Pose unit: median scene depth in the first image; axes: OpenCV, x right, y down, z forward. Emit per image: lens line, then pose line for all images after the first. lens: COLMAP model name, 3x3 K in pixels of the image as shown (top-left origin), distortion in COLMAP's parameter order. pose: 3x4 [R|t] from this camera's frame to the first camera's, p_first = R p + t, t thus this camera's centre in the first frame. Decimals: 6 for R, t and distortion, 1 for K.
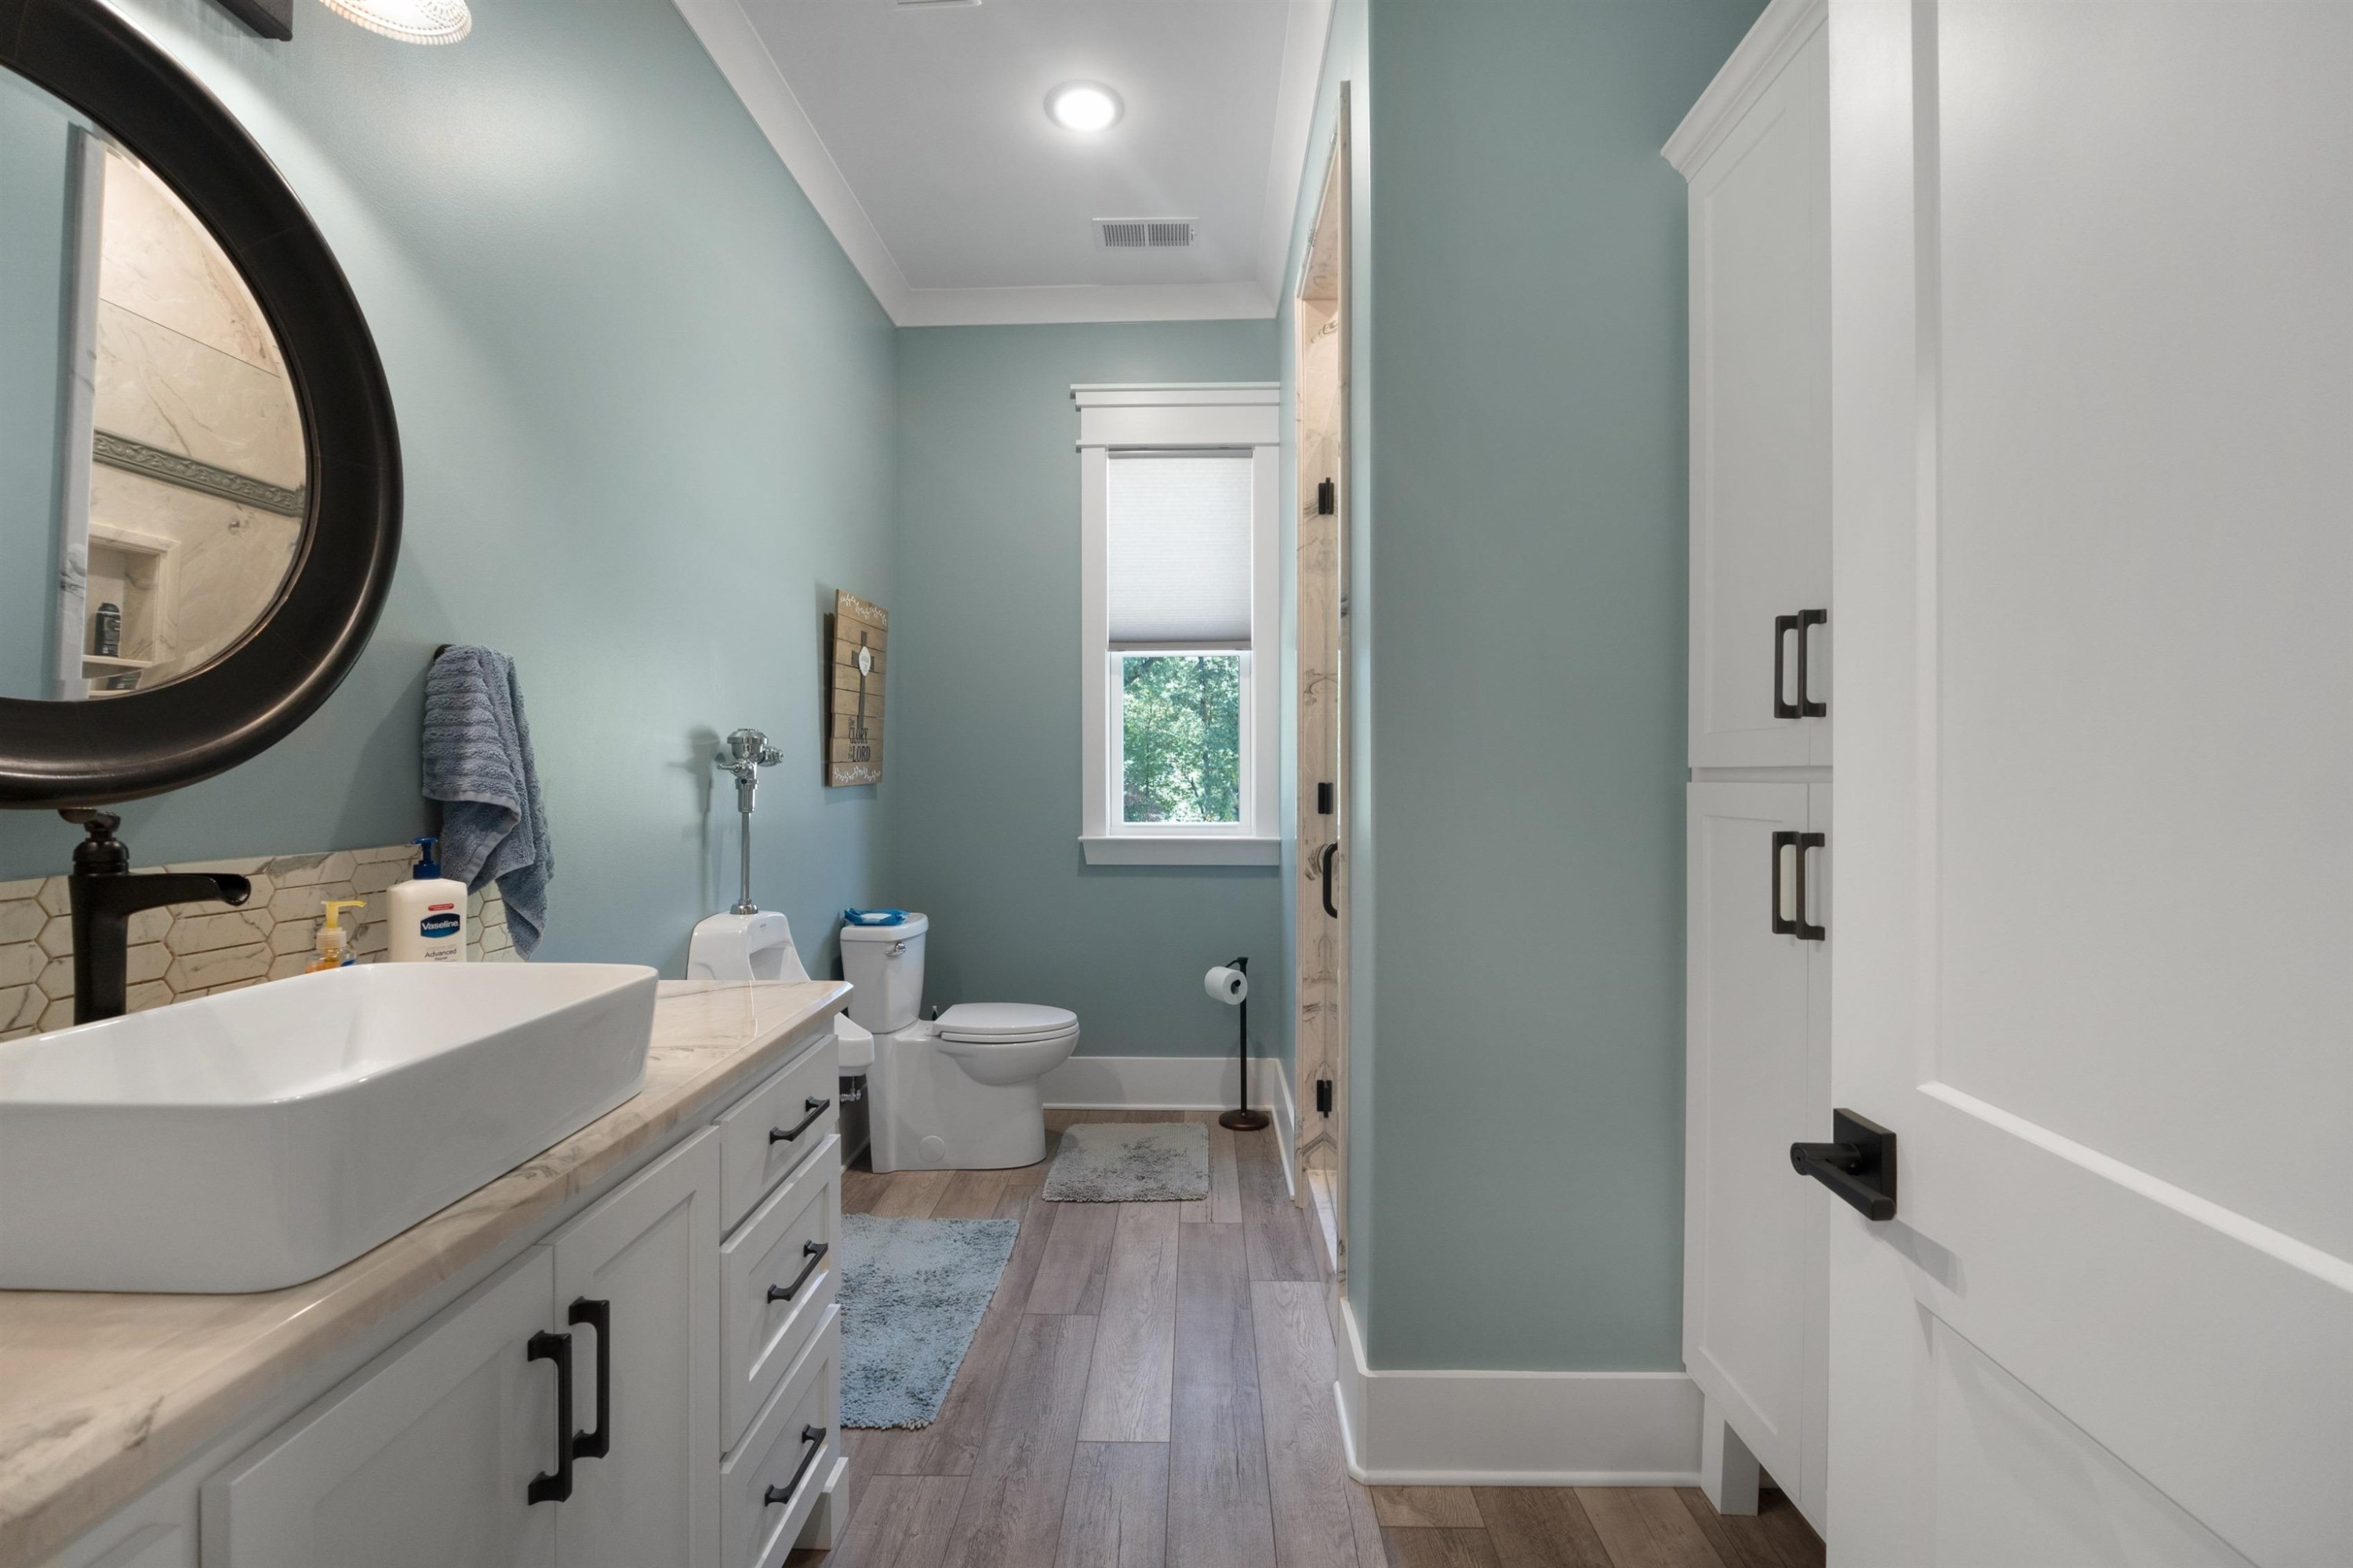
lens RADIAL K [[981.7, 0, 1174.2], [0, 981.7, 778.8], [0, 0, 1]] dist [-0.015680, 0.001151]
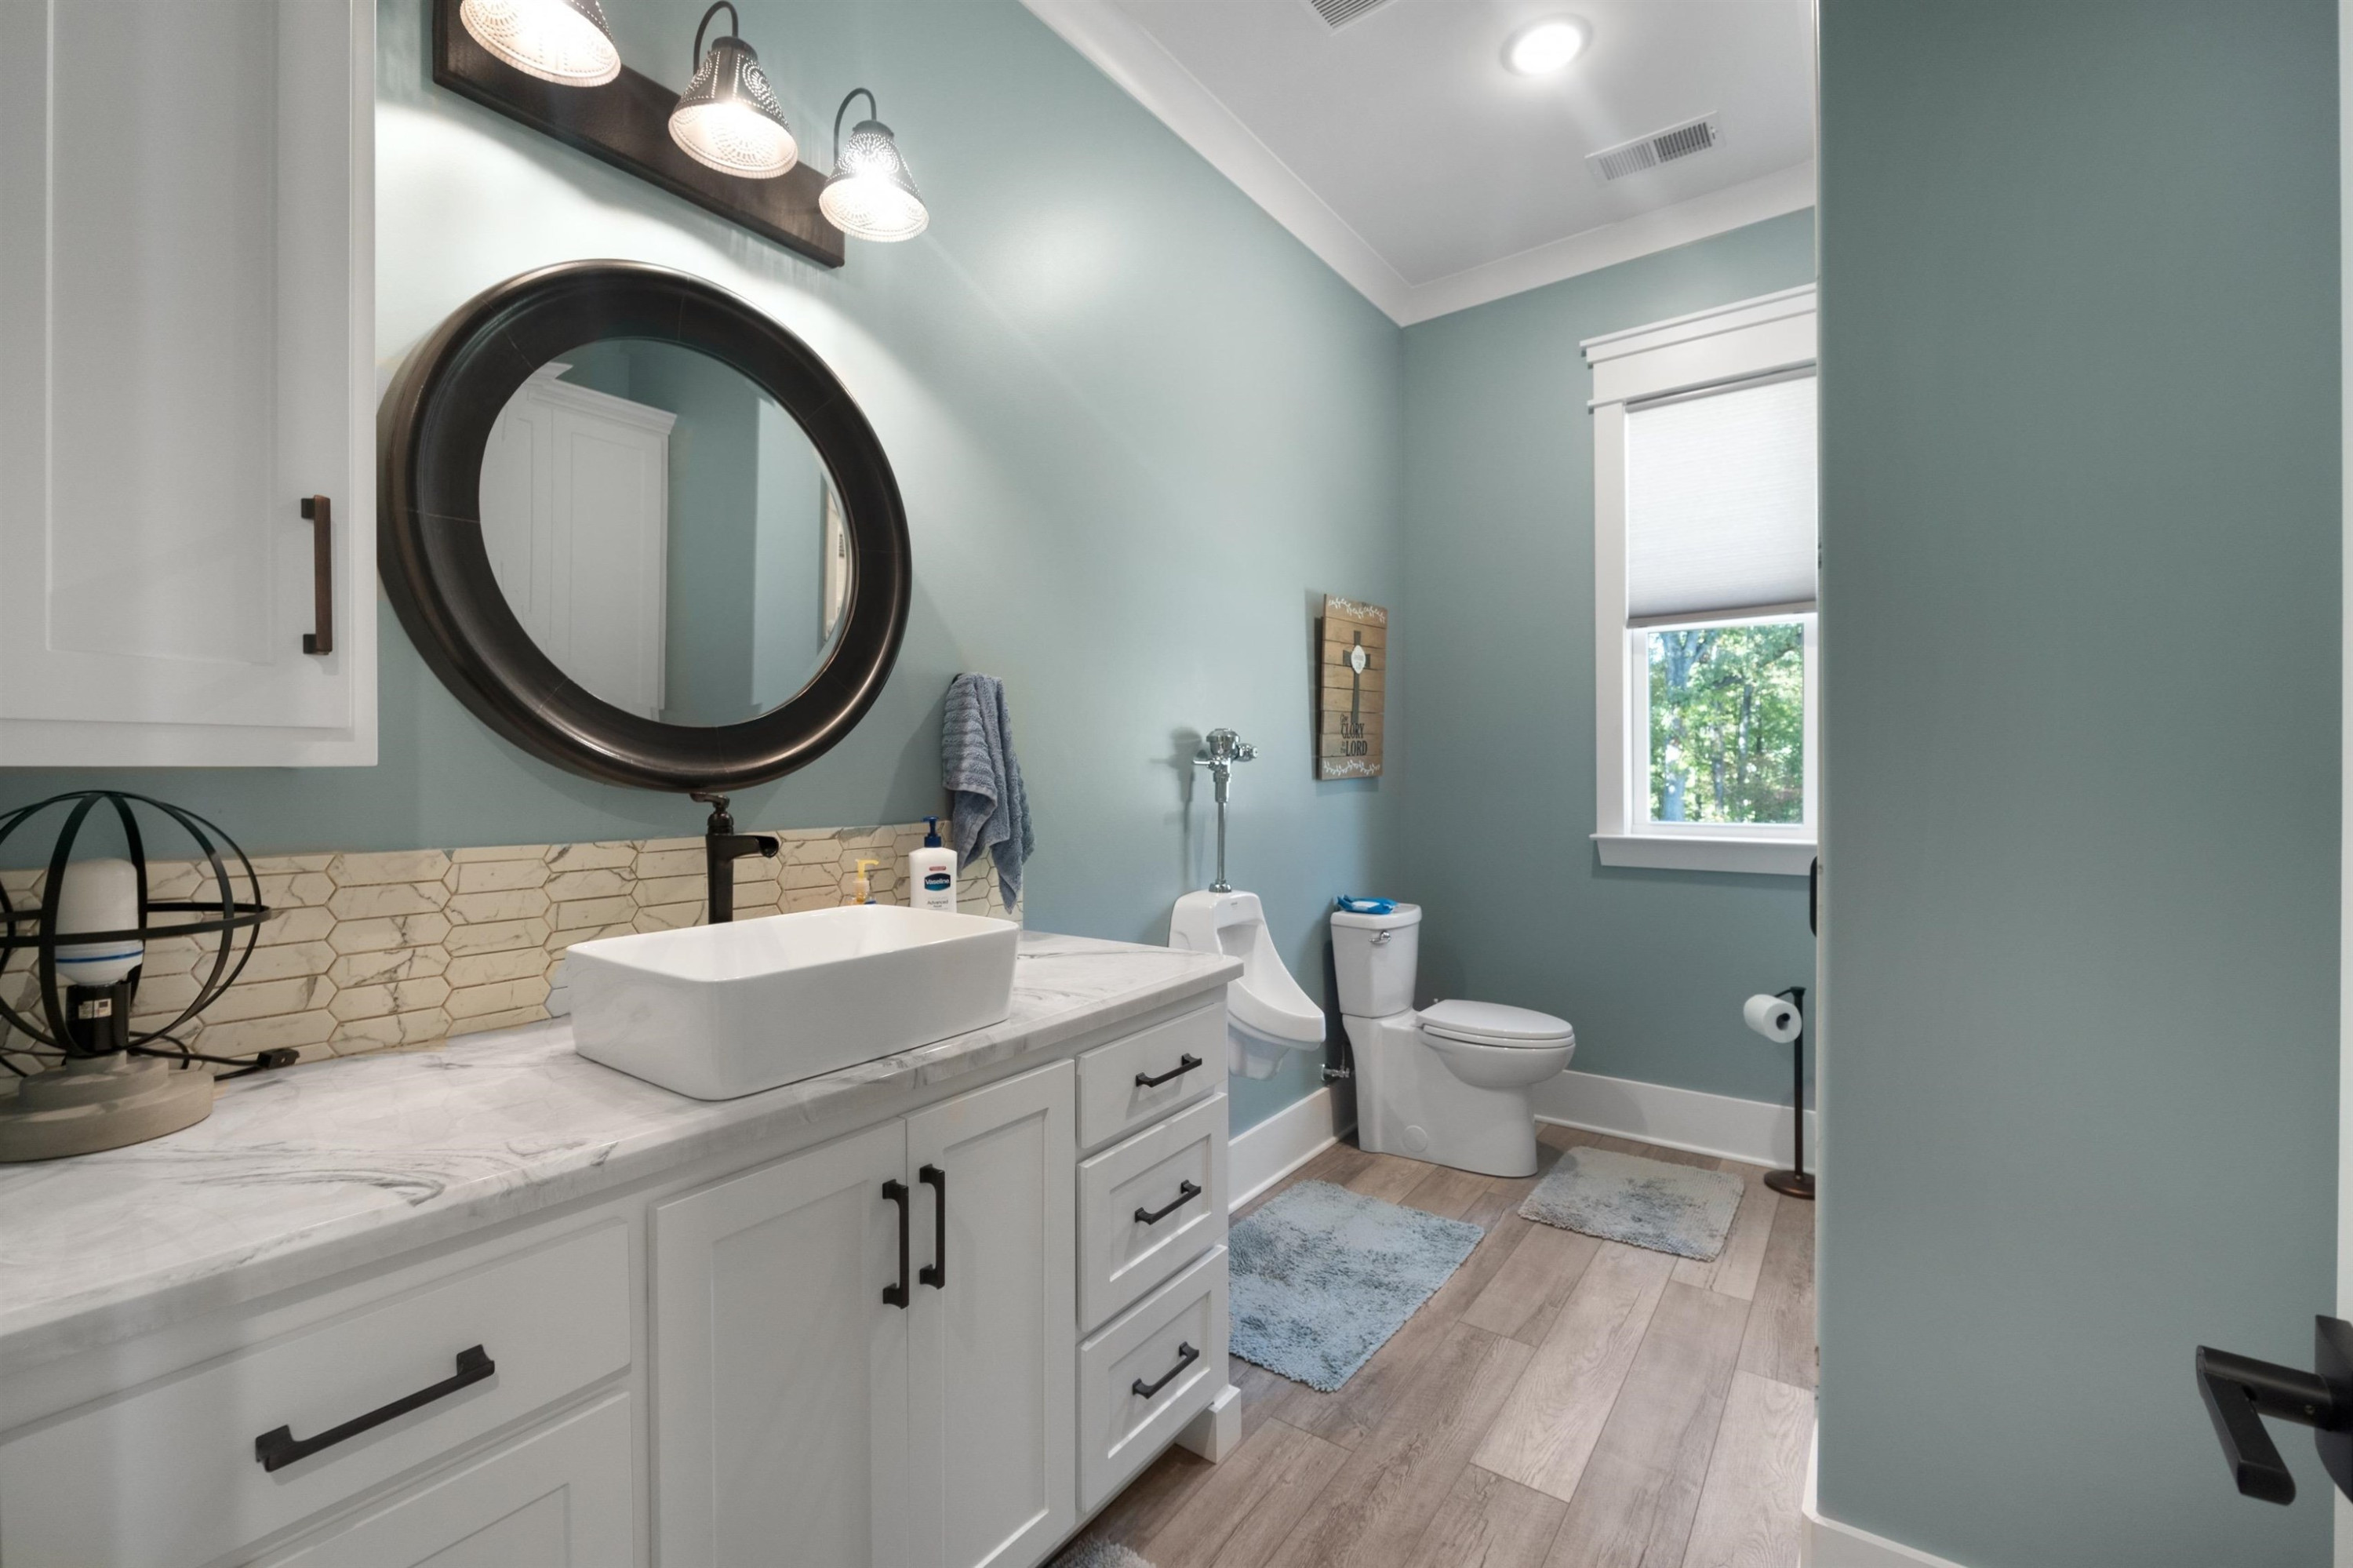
lens RADIAL K [[981.7, 0, 1163.3], [0, 981.7, 778.1], [0, 0, 1]] dist [-0.015680, 0.001151]
pose [[0.813093, -0.000716, -0.582133, 0.208813], [0.004561, 0.999976, 0.005140, 0.000120], [0.582116, -0.006835, 0.813077, 0.049817]]
